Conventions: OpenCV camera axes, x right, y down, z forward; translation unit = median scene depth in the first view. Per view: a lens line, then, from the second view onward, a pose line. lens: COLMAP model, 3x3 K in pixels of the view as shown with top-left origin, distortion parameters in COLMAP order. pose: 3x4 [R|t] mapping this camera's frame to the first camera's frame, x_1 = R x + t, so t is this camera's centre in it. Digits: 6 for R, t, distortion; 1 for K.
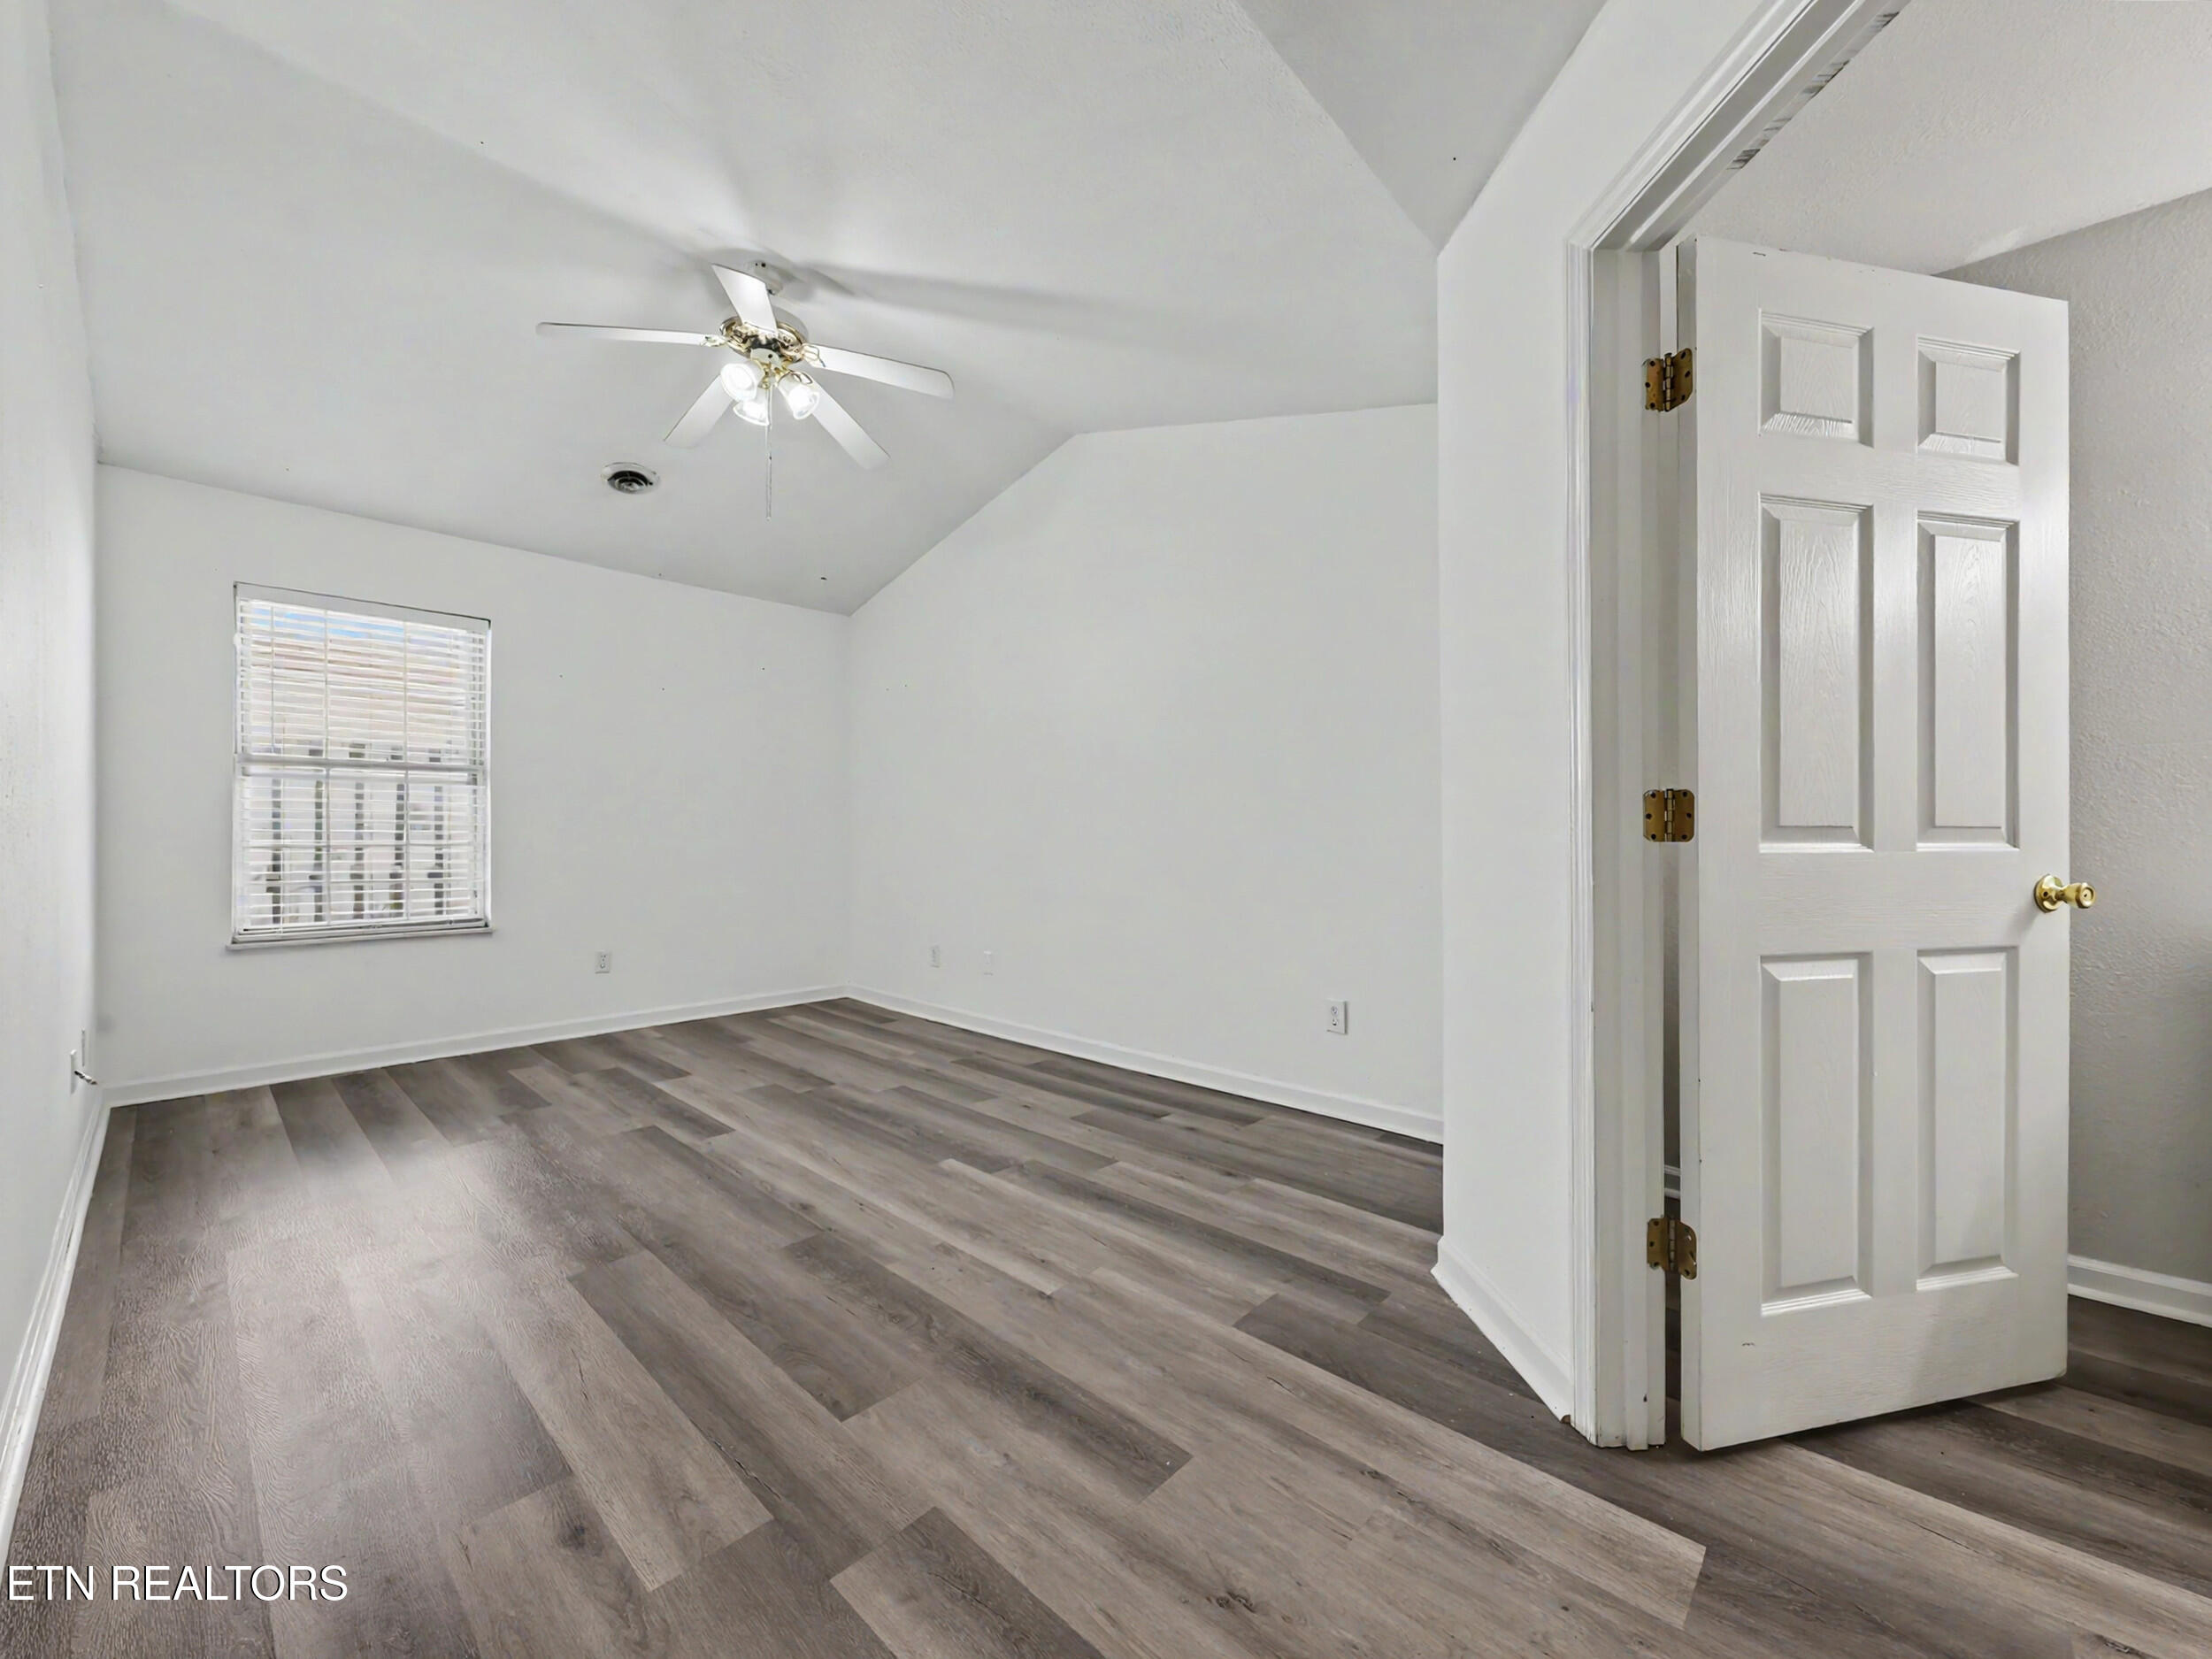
lens RADIAL K [[870.5, 0, 1100.0], [0, 870.5, 838.1], [0, 0, 1]] dist [-0.007526, 0.000593]
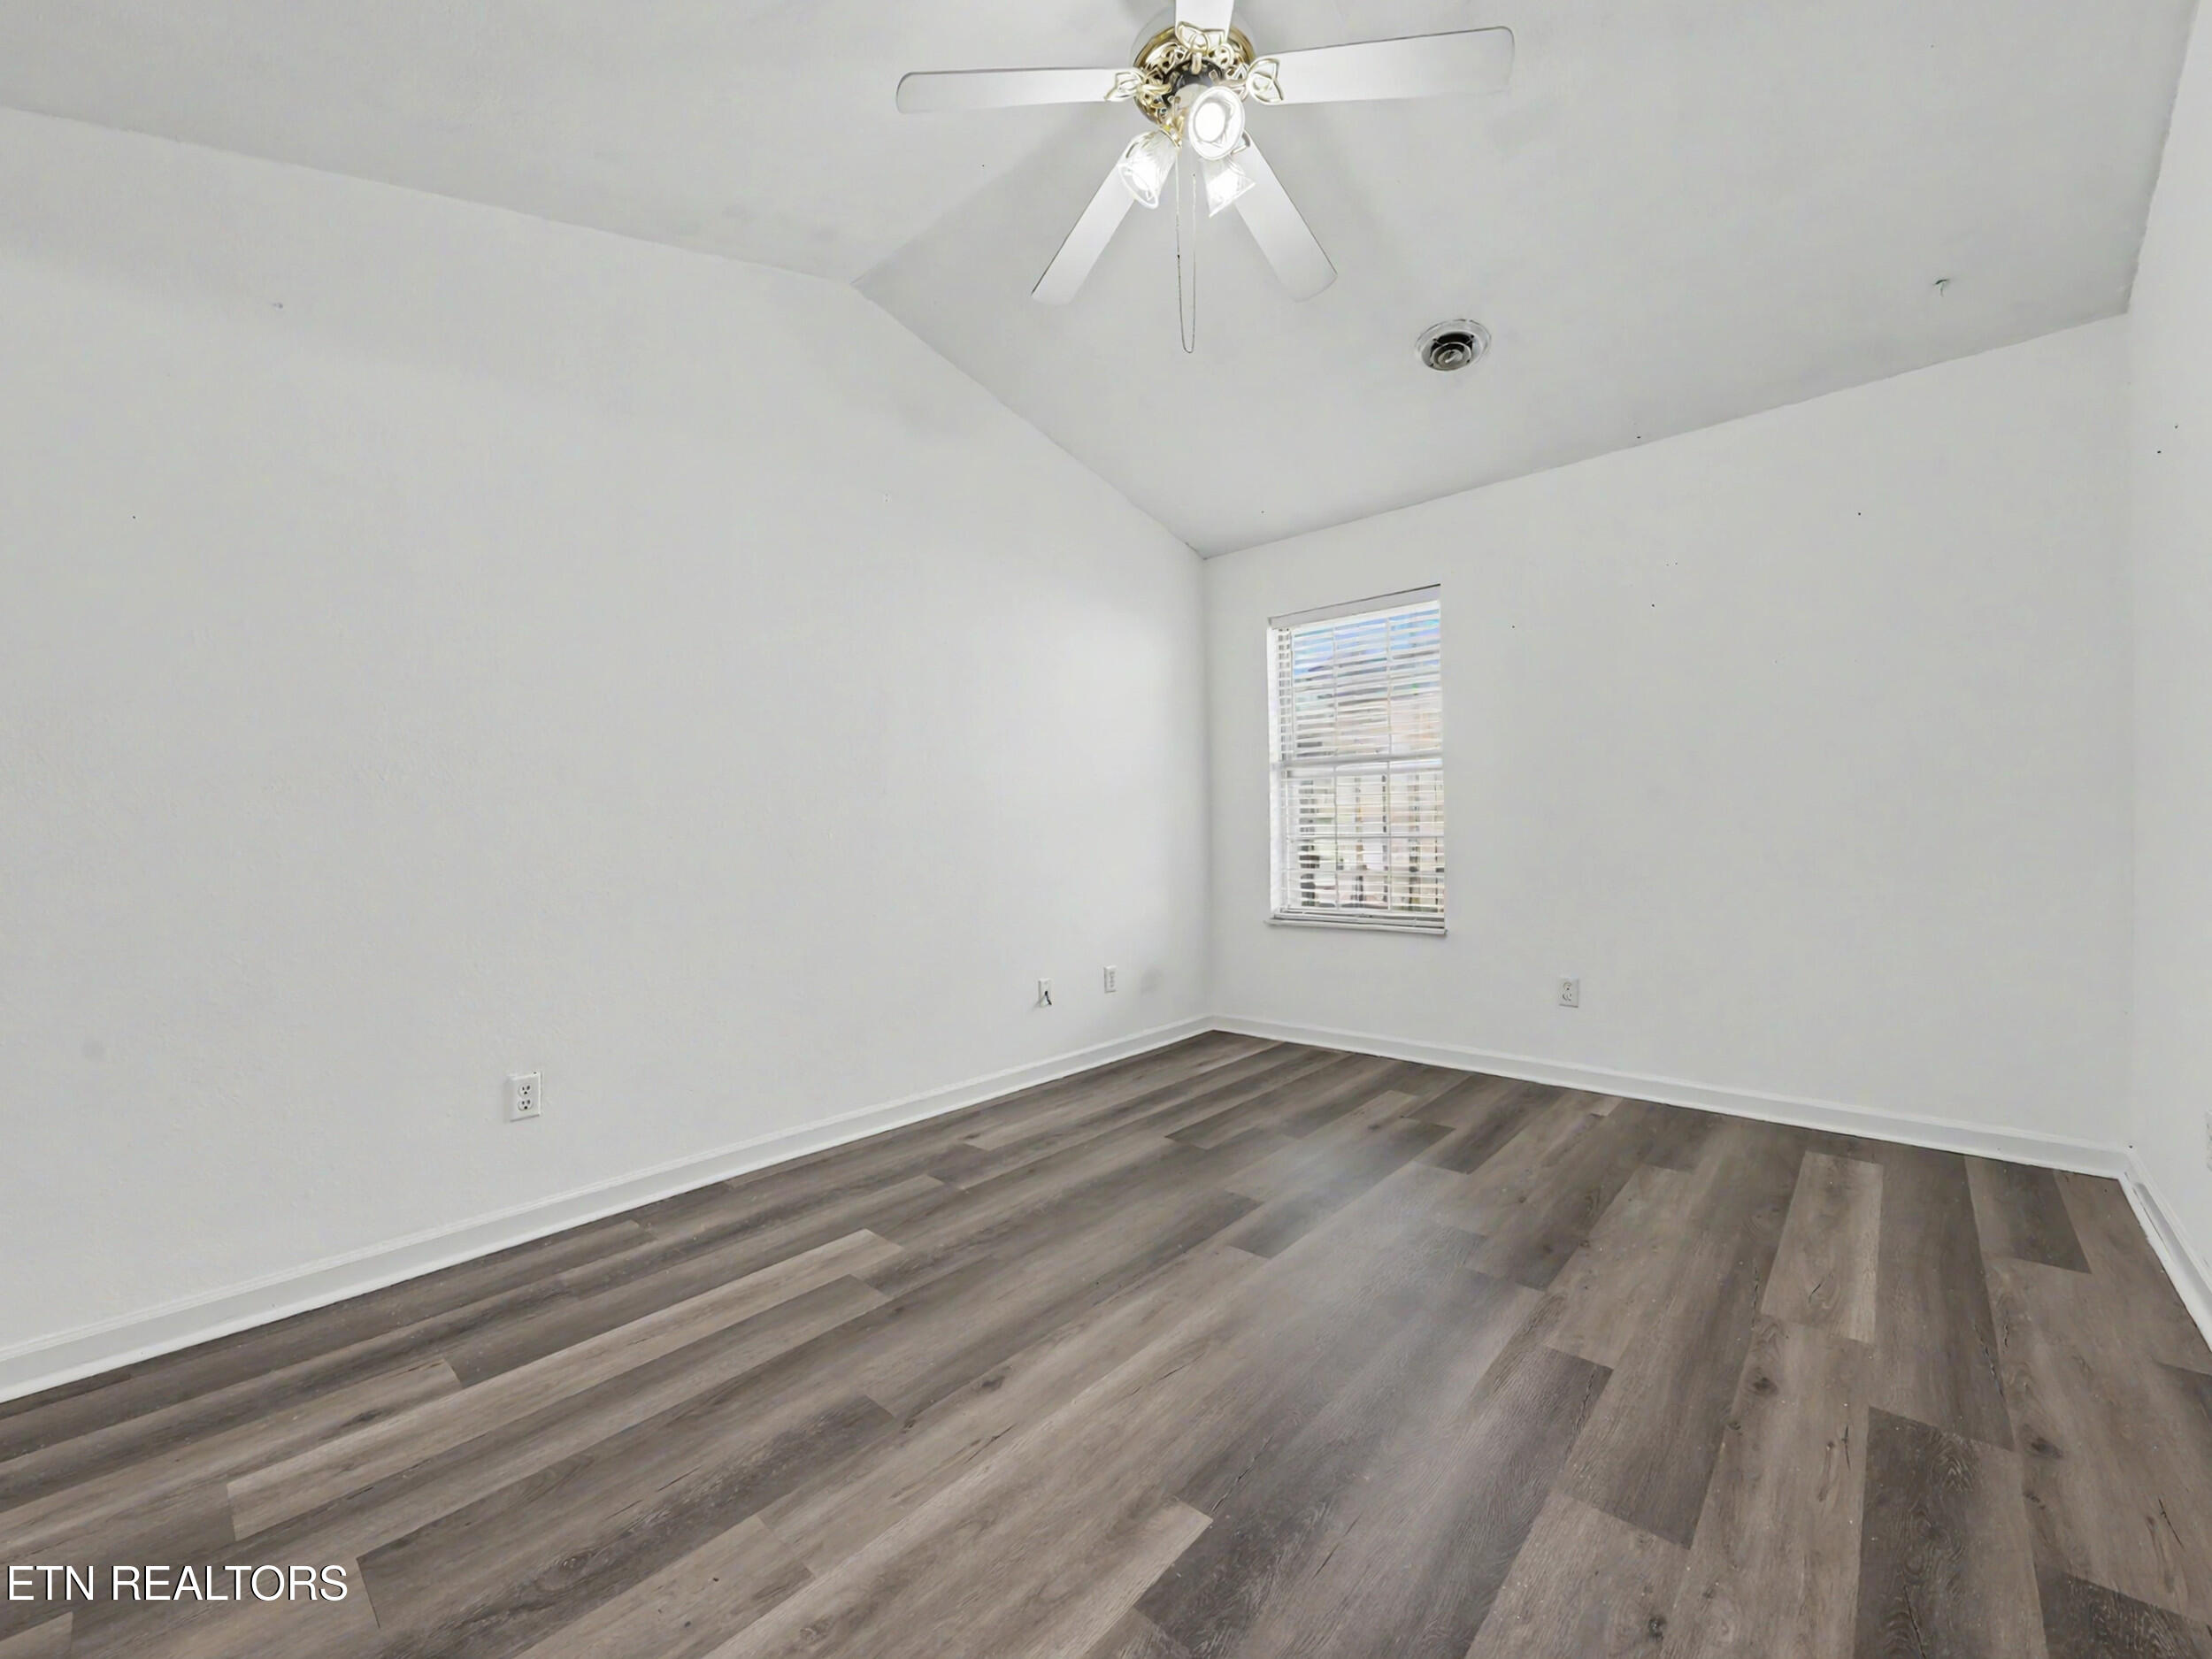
lens RADIAL K [[889.9, 0, 1106.0], [0, 889.9, 829.5], [0, 0, 1]] dist [-0.000103, -0.000108]
pose [[0.018994, -0.005358, -0.999805, 0.302630], [0.009750, 0.999939, -0.005173, 0.003093], [0.999772, -0.009650, 0.019045, 0.936235]]
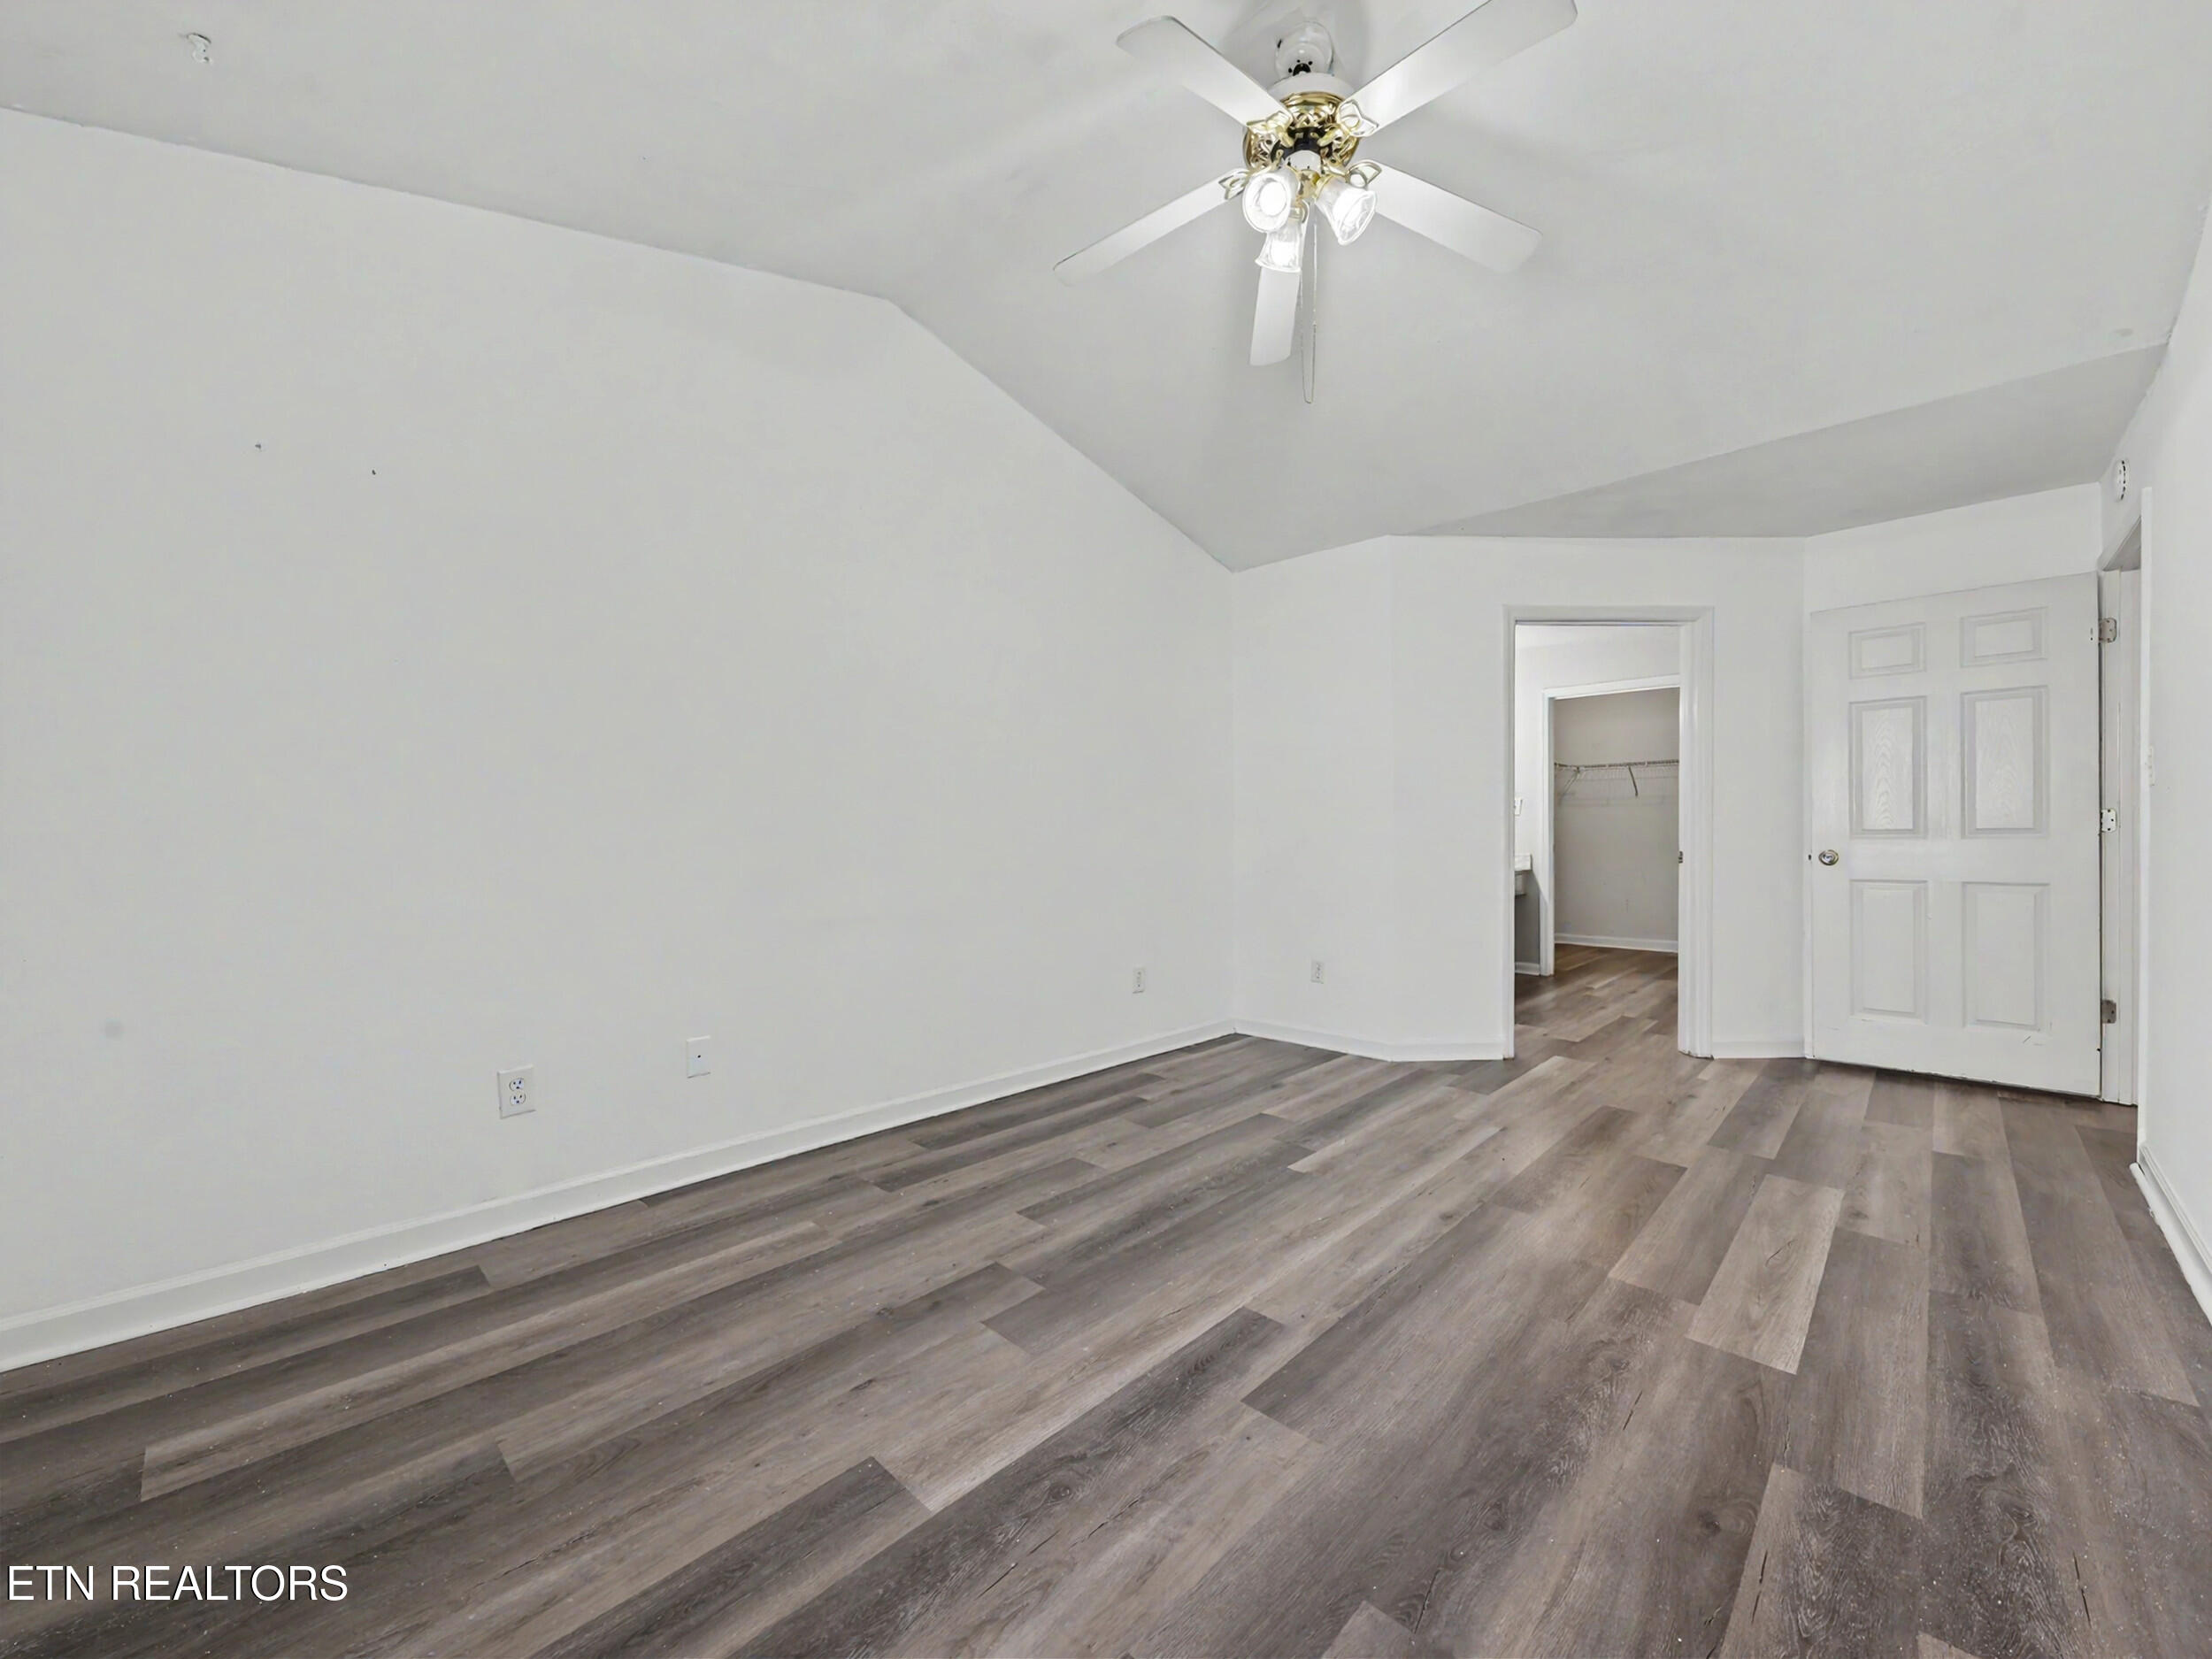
lens RADIAL K [[870.5, 0, 1100.0], [0, 870.5, 838.1], [0, 0, 1]] dist [-0.007526, 0.000593]
pose [[0.014667, -0.004207, 0.999884, -1.130750], [0.009314, 0.999948, 0.004071, -0.001778], [-0.999849, 0.009253, 0.014705, 1.185514]]
